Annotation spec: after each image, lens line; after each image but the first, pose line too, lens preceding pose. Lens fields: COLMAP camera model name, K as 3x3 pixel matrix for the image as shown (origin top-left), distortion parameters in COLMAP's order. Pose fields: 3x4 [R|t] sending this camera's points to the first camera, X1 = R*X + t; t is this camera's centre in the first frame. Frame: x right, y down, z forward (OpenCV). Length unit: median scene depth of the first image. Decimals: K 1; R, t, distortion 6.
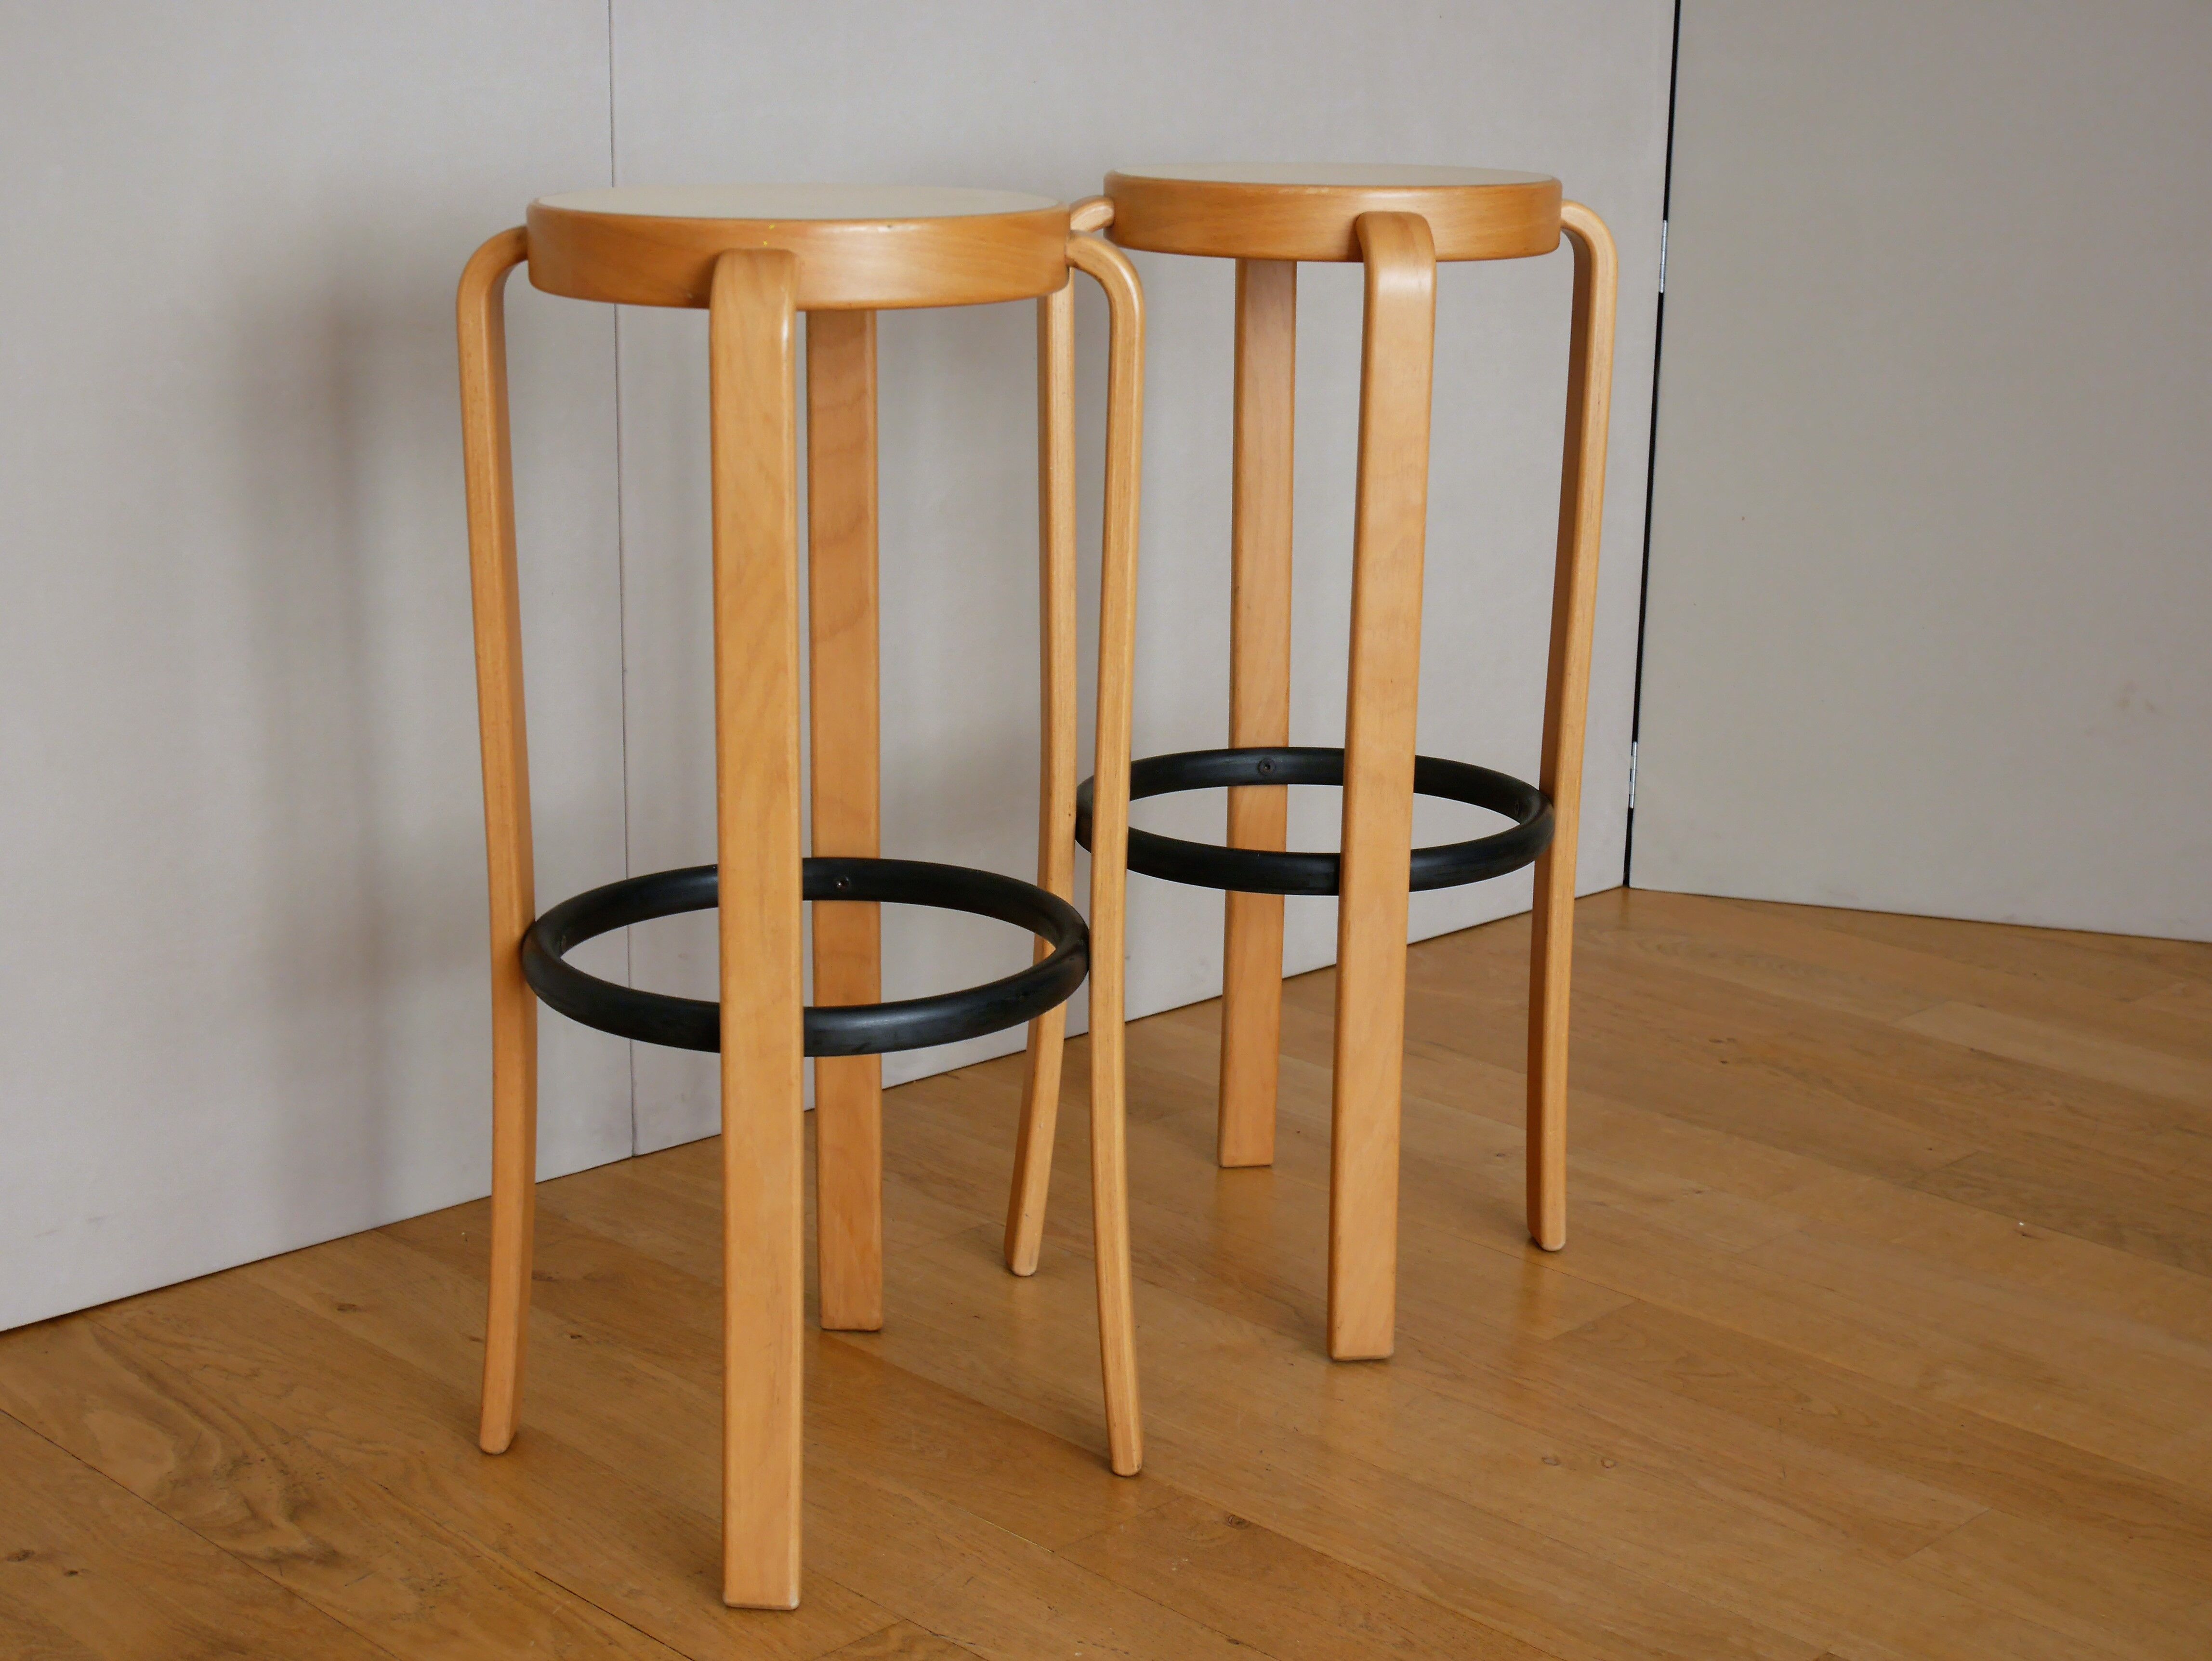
lens RADIAL K [[3358.2, 0, 1110.0], [0, 3358.2, 813.8], [0, 0, 1]] dist [-0.050327, 0.000000]
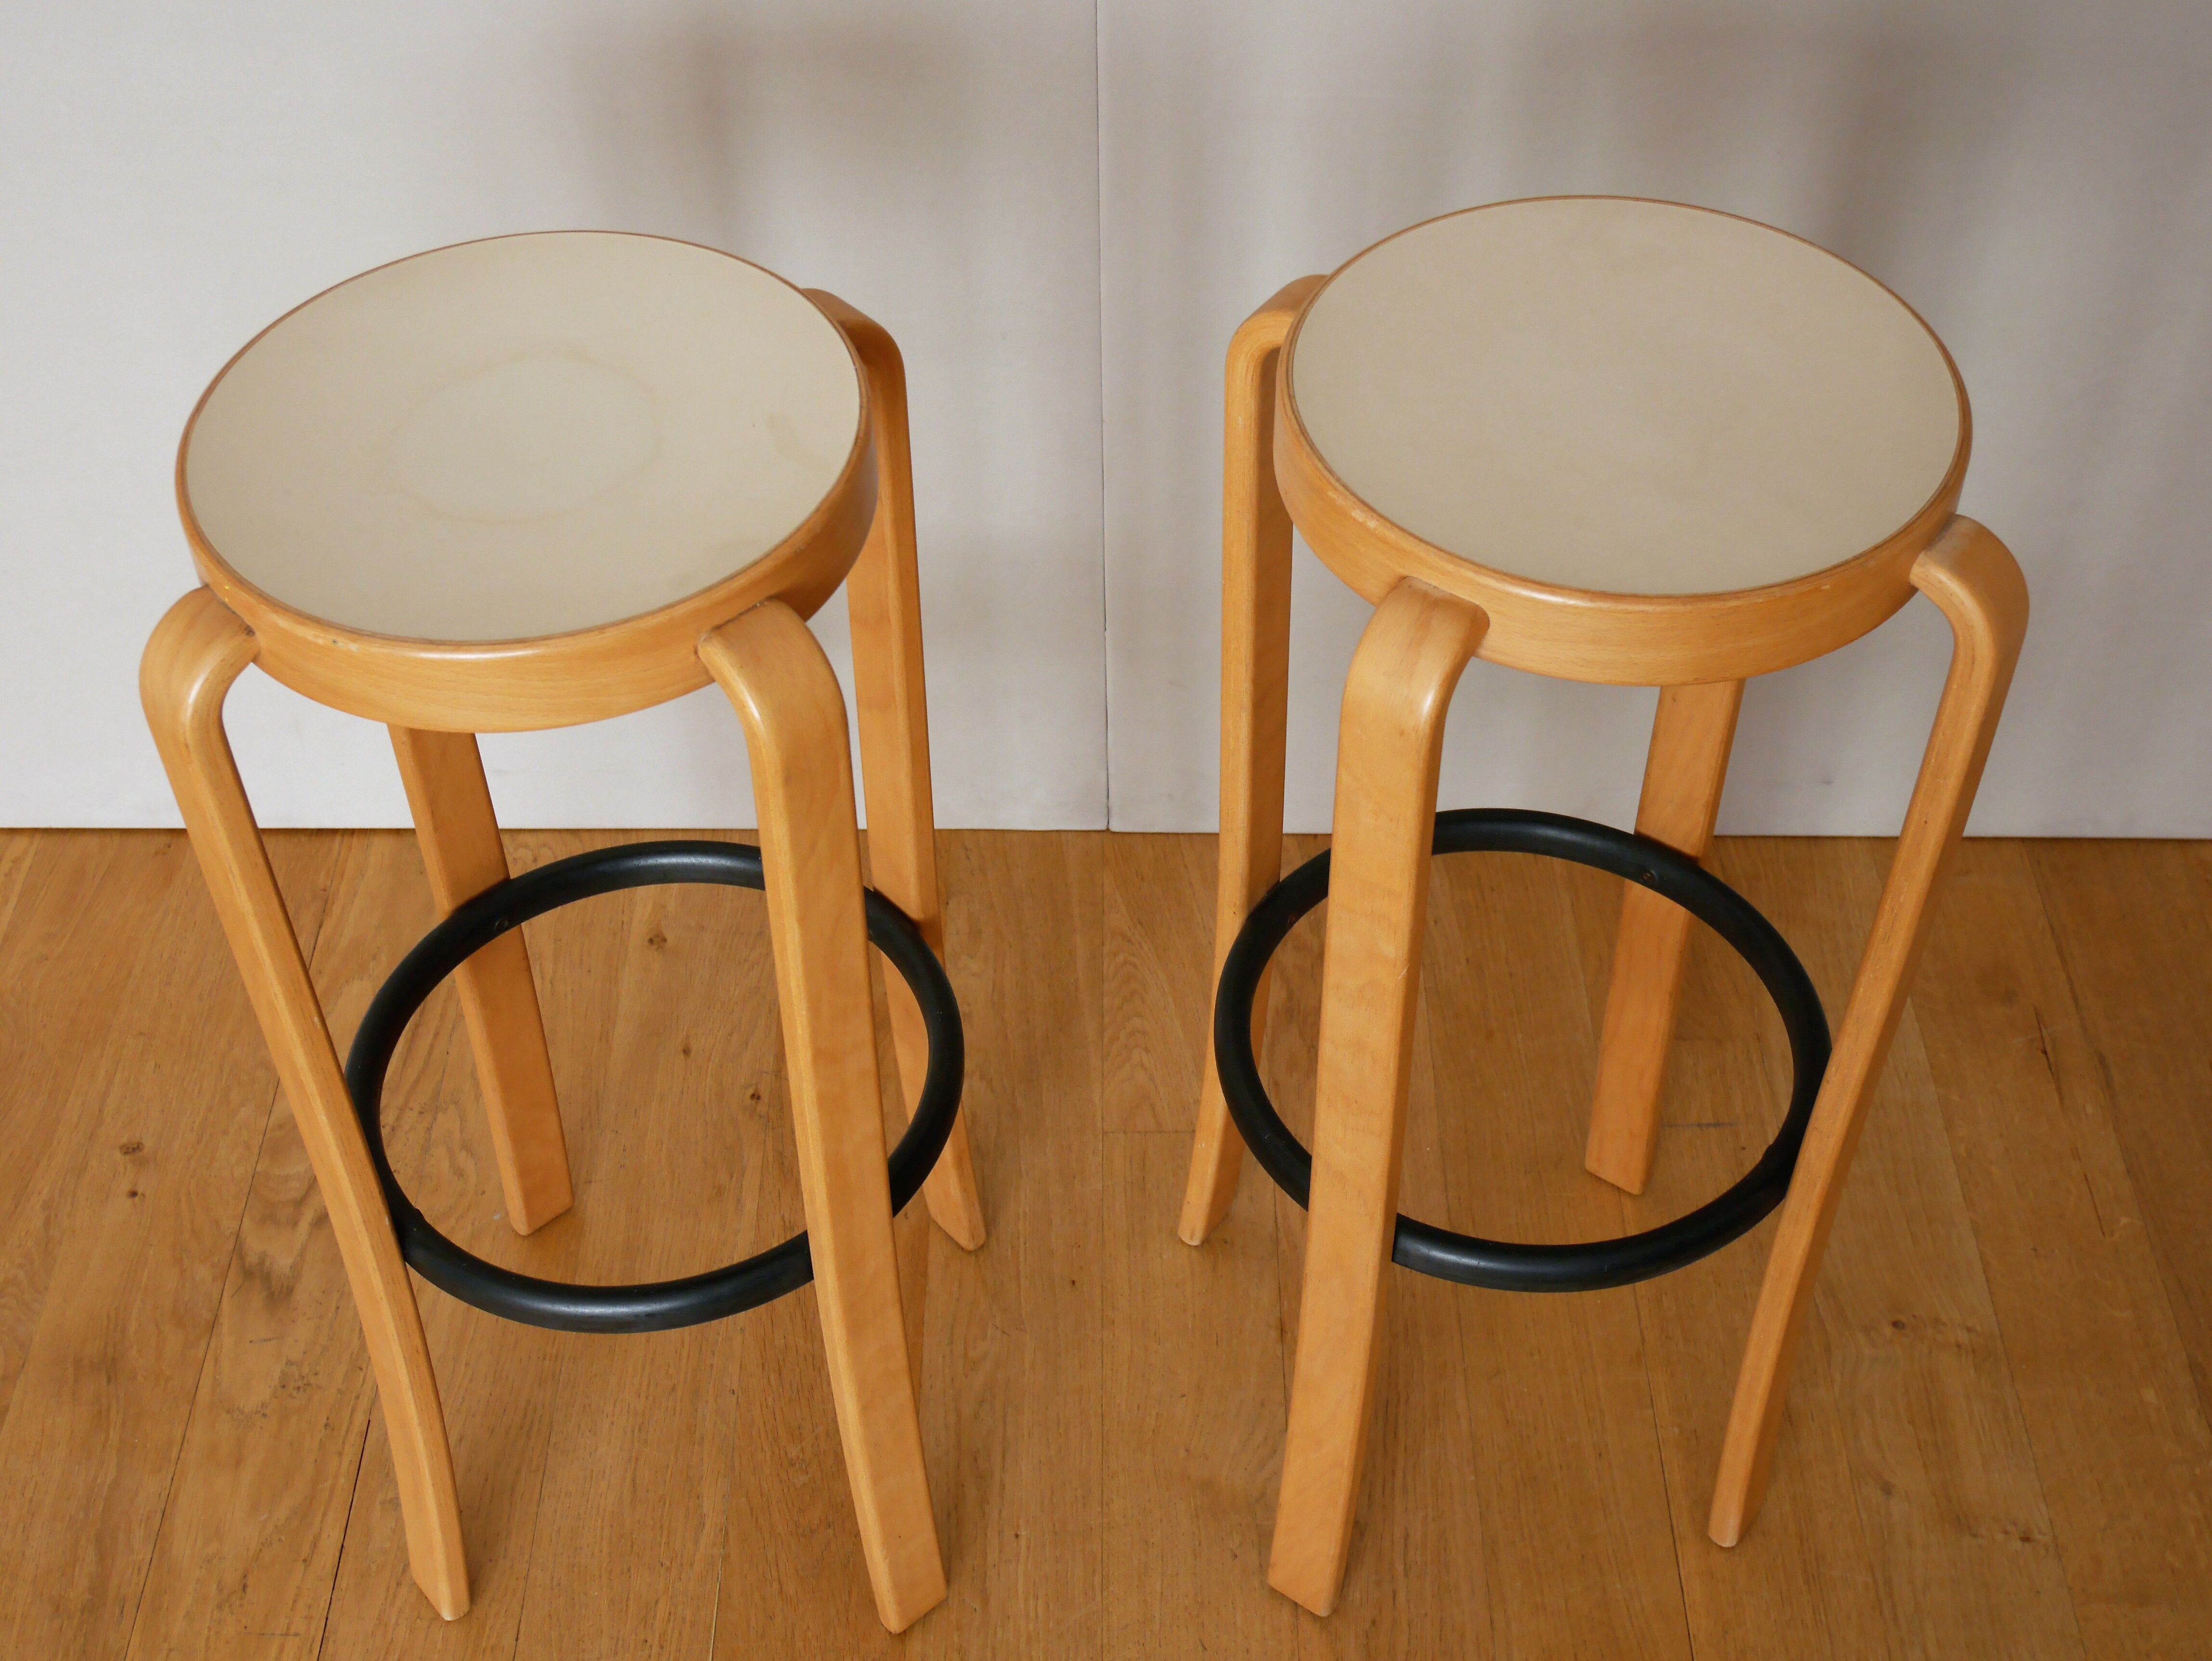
lens RADIAL K [[2826.7, 0, 1108.2], [0, 2826.7, 819.0], [0, 0, 1]] dist [-0.030902, 0.000000]
pose [[0.701777, 0.487399, -0.519568, 0.353241], [-0.149615, 0.813895, 0.561418, -0.451940], [0.696508, -0.316256, 0.644095, 0.588678]]
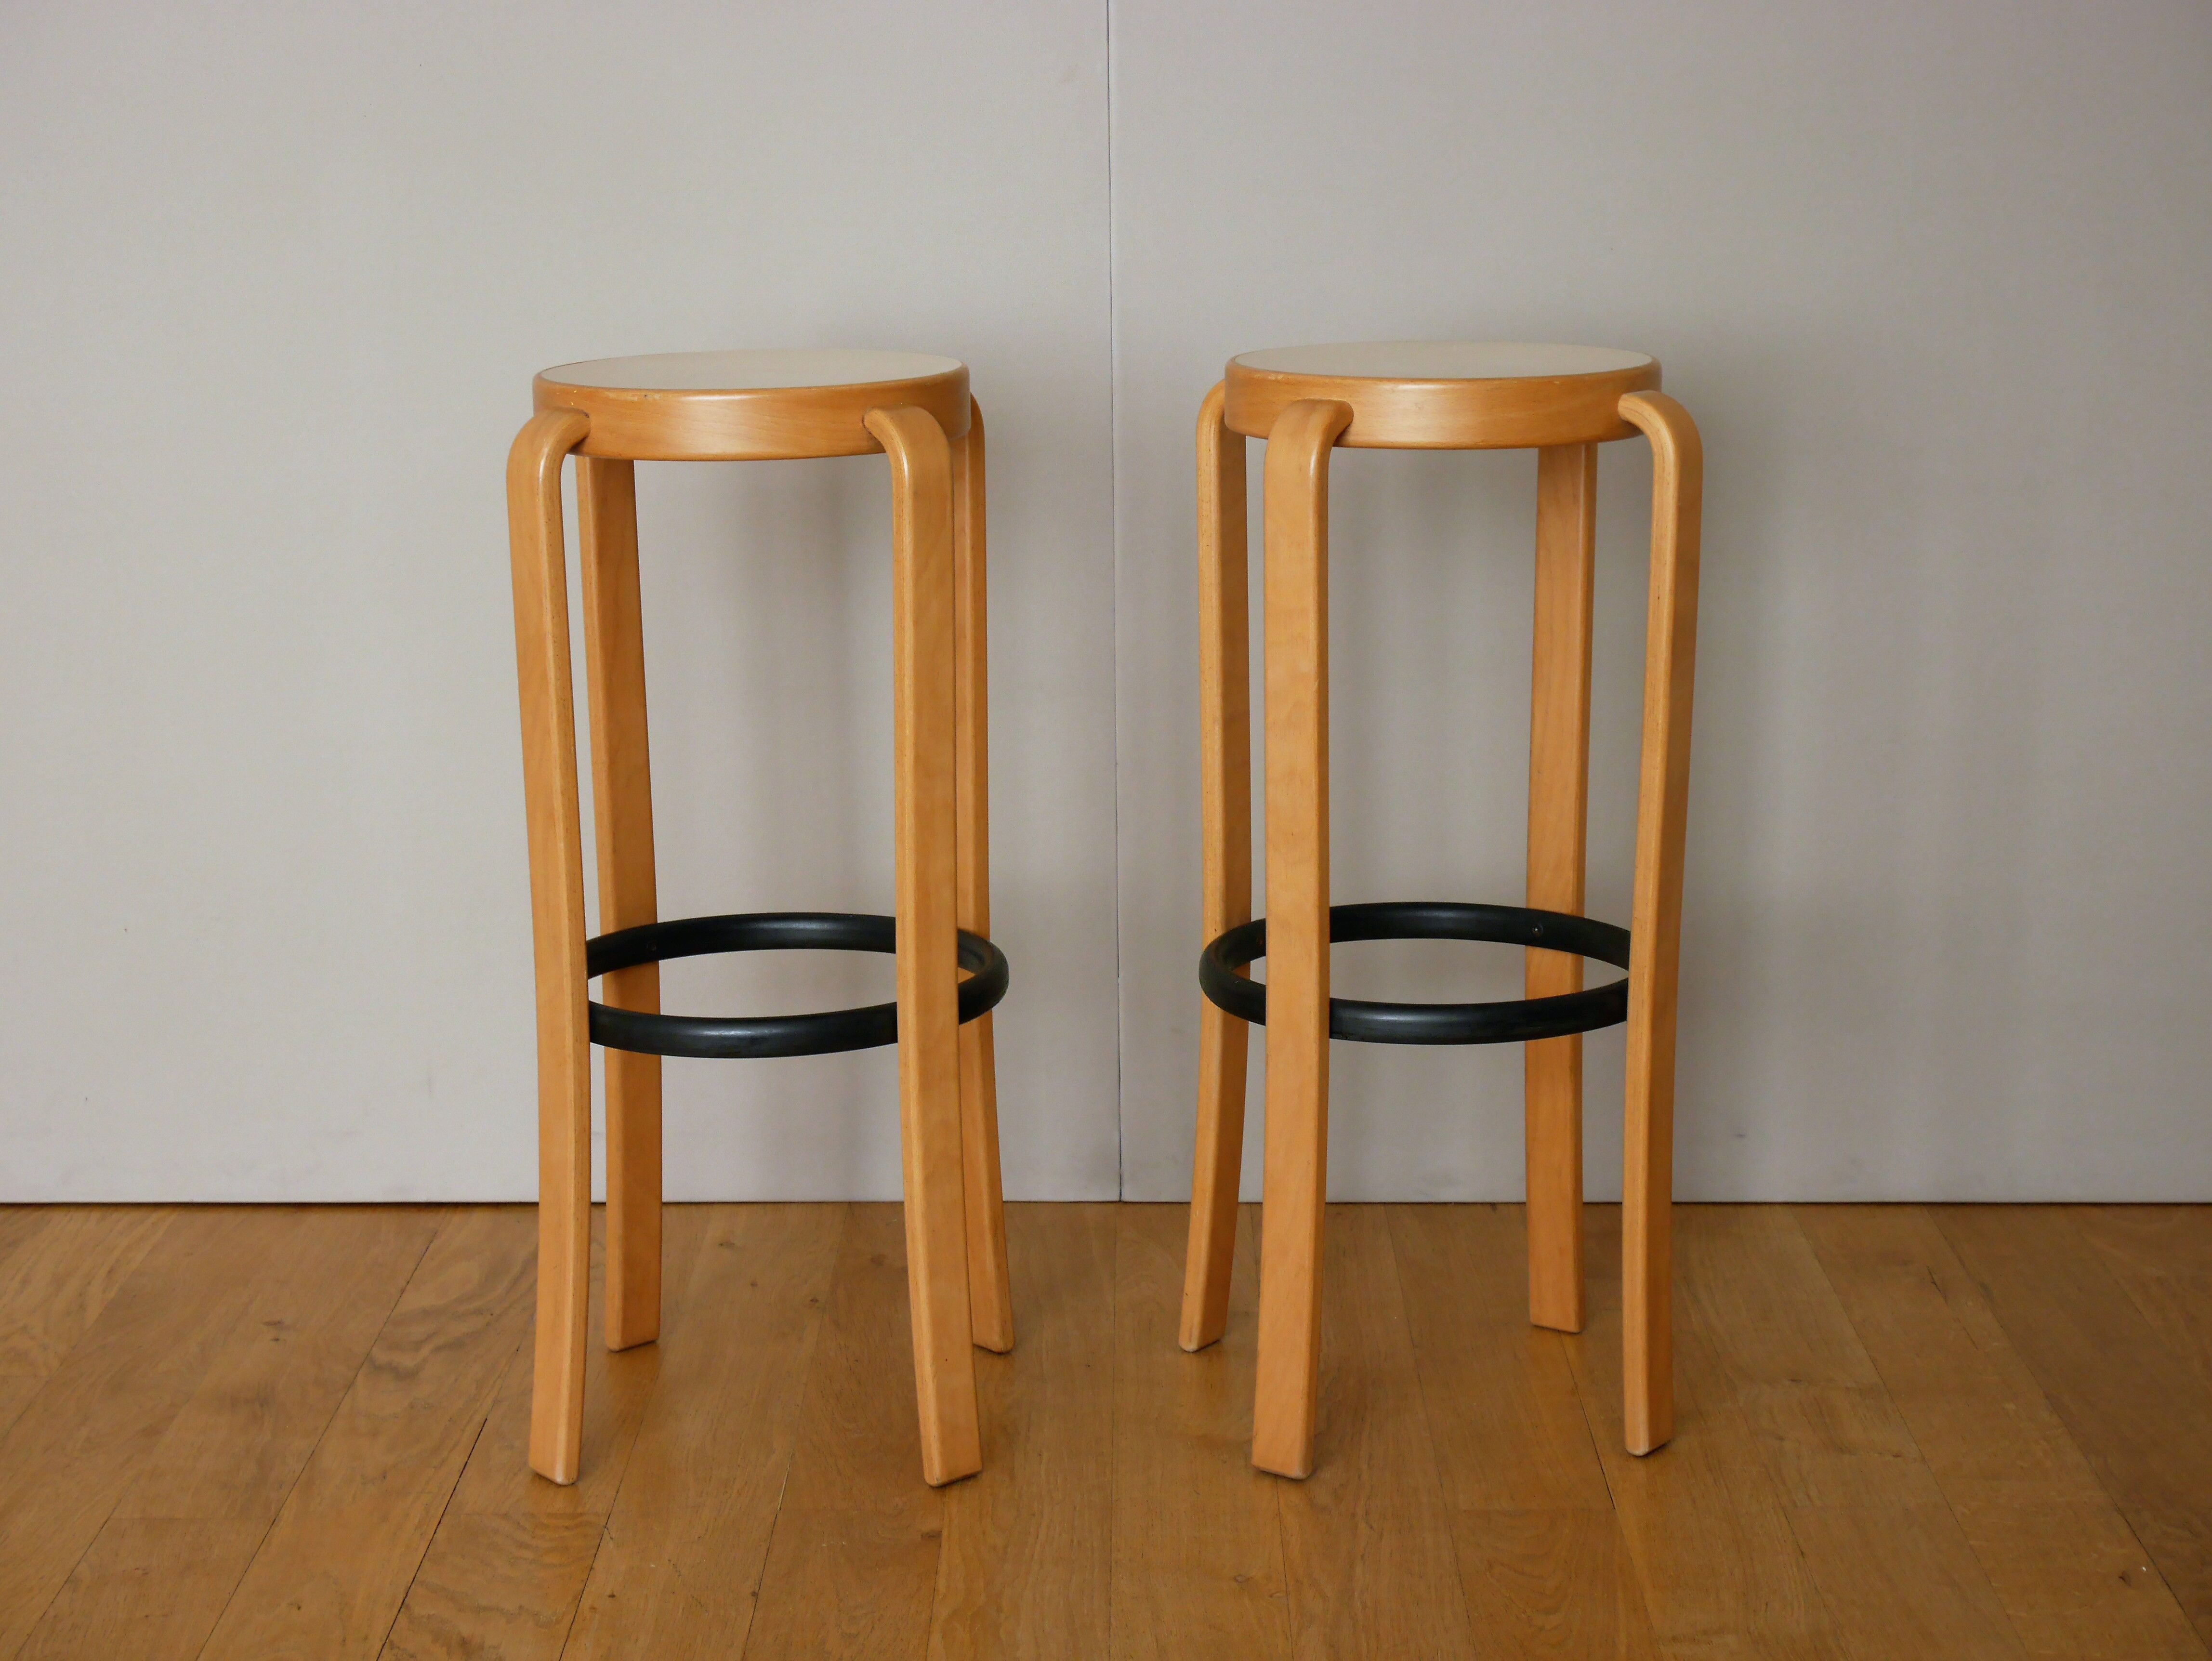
lens RADIAL K [[4010.8, 0, 1099.5], [0, 4010.8, 843.8], [0, 0, 1]] dist [-0.037566, 0.000000]
pose [[0.695234, 0.127822, -0.707327, 0.971816], [-0.150883, 0.988089, 0.030255, -0.067866], [0.702769, 0.085689, 0.706238, 0.056545]]
